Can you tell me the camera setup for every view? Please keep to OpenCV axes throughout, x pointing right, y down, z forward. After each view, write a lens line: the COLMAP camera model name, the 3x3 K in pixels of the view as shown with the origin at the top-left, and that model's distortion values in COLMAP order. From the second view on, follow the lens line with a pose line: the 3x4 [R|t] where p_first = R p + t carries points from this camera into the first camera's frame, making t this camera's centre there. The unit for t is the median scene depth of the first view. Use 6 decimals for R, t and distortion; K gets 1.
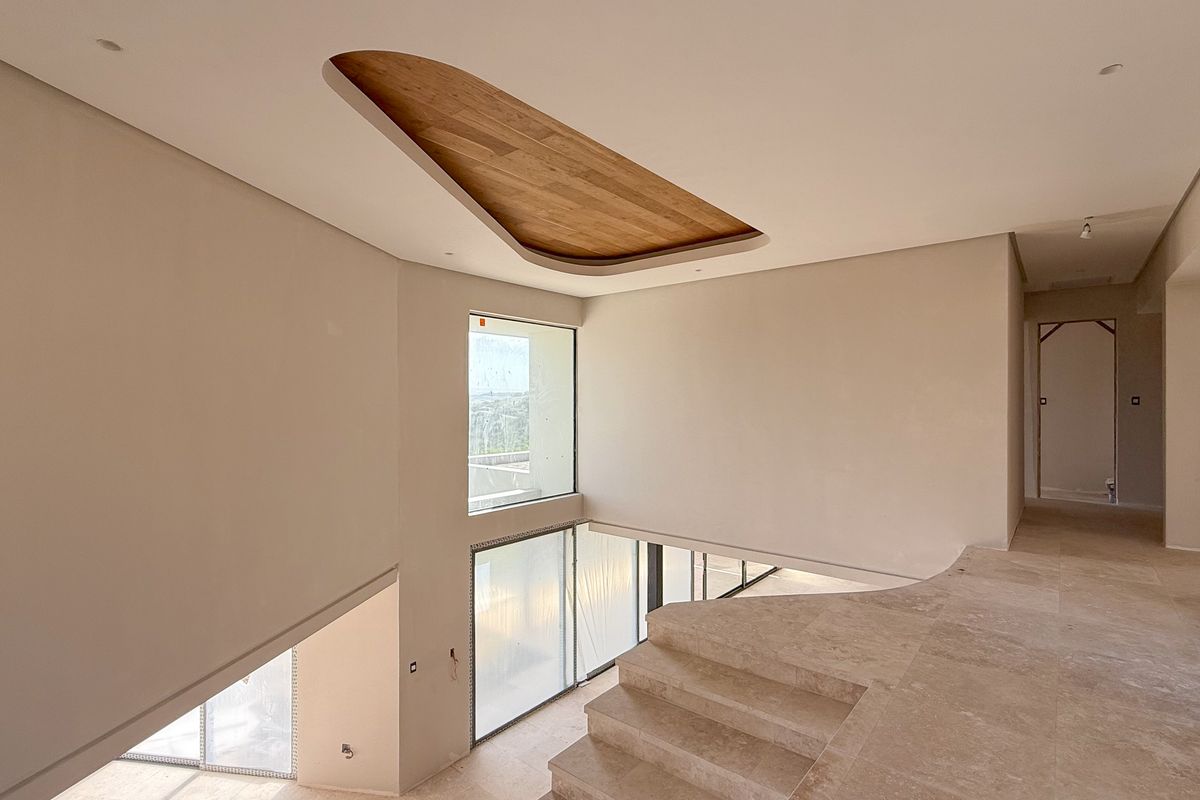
lens RADIAL K [[571.2, 0, 600.3], [0, 571.2, 399.6], [0, 0, 1]] dist [-0.001114, 0.000716]
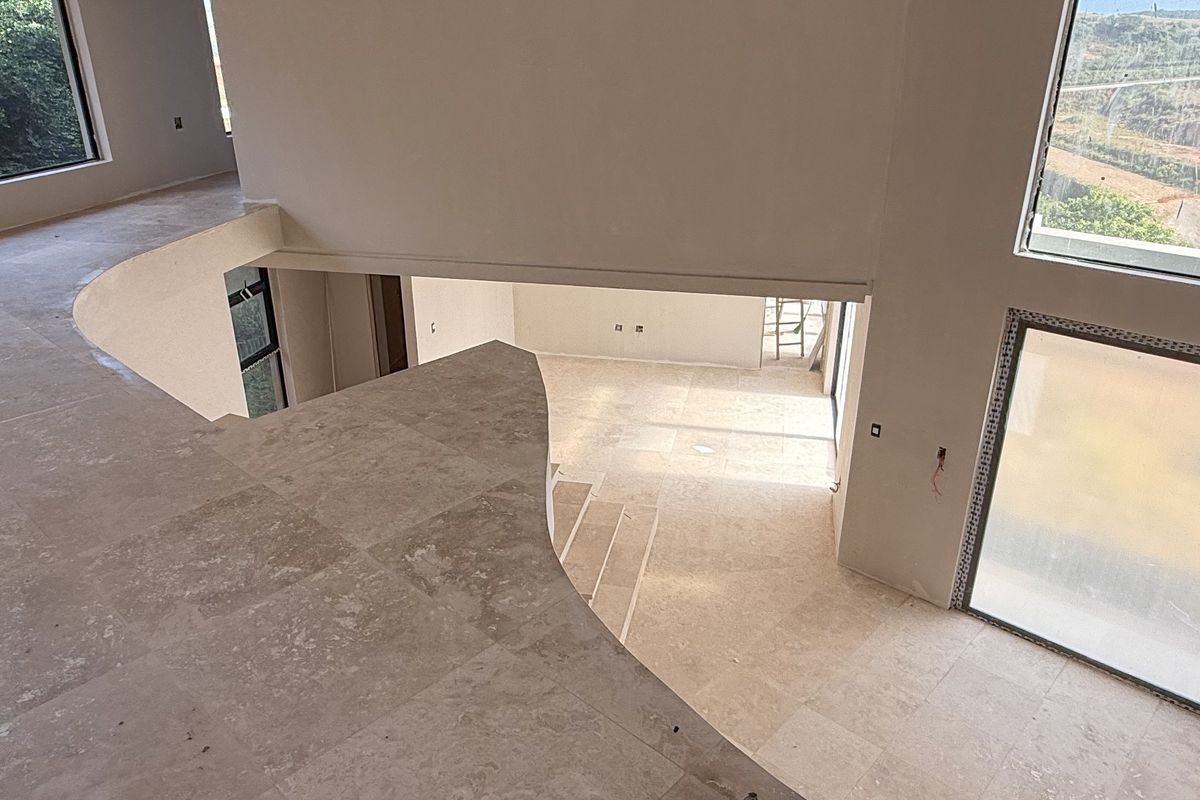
lens RADIAL K [[878.0, 0, 599.6], [0, 878.0, 394.9], [0, 0, 1]] dist [-0.002038, 0.004390]
pose [[-0.067482, 0.393908, -0.916669, 1.052100], [0.000067, 0.918765, 0.394804, -0.011292], [0.997720, 0.026580, -0.062027, 1.100889]]
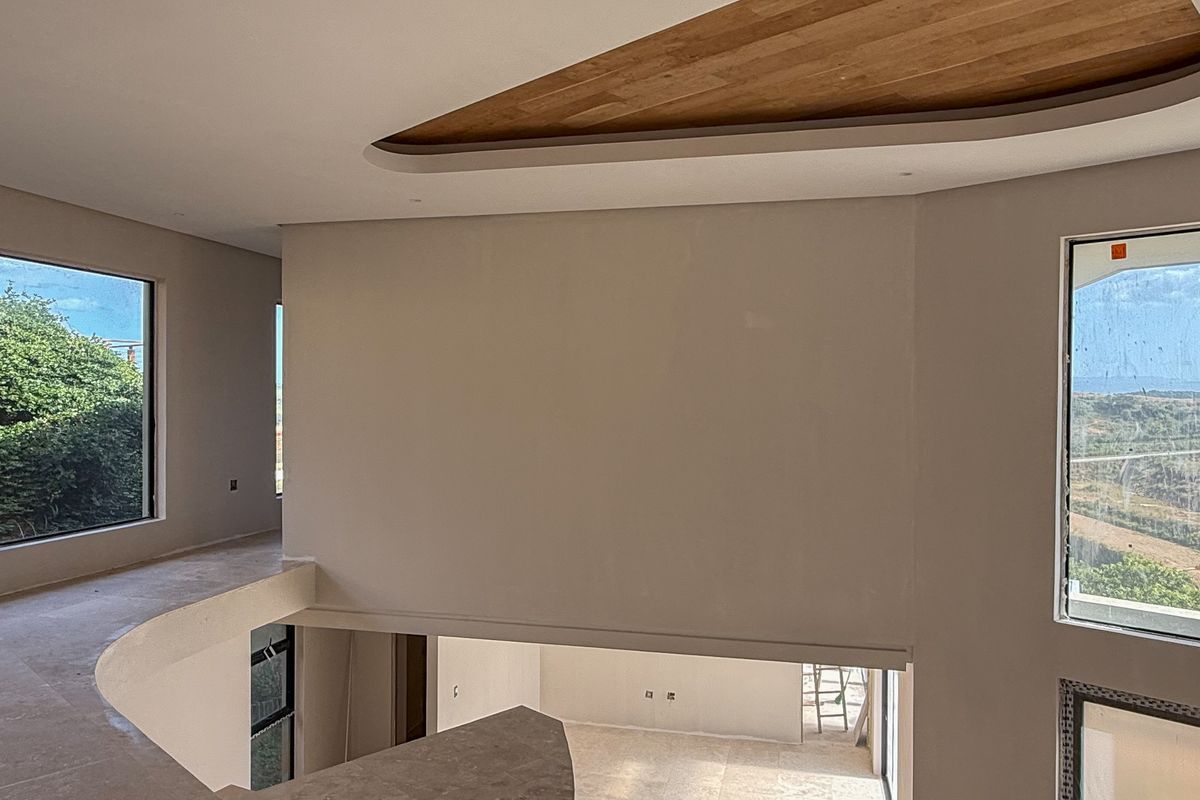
lens RADIAL K [[878.0, 0, 602.4], [0, 878.0, 394.7], [0, 0, 1]] dist [-0.002038, 0.004390]
pose [[-0.098789, 0.000122, -0.995108, 1.064285], [-0.004749, 0.999989, 0.000594, -0.014355], [0.995097, 0.004785, -0.098787, 1.099919]]
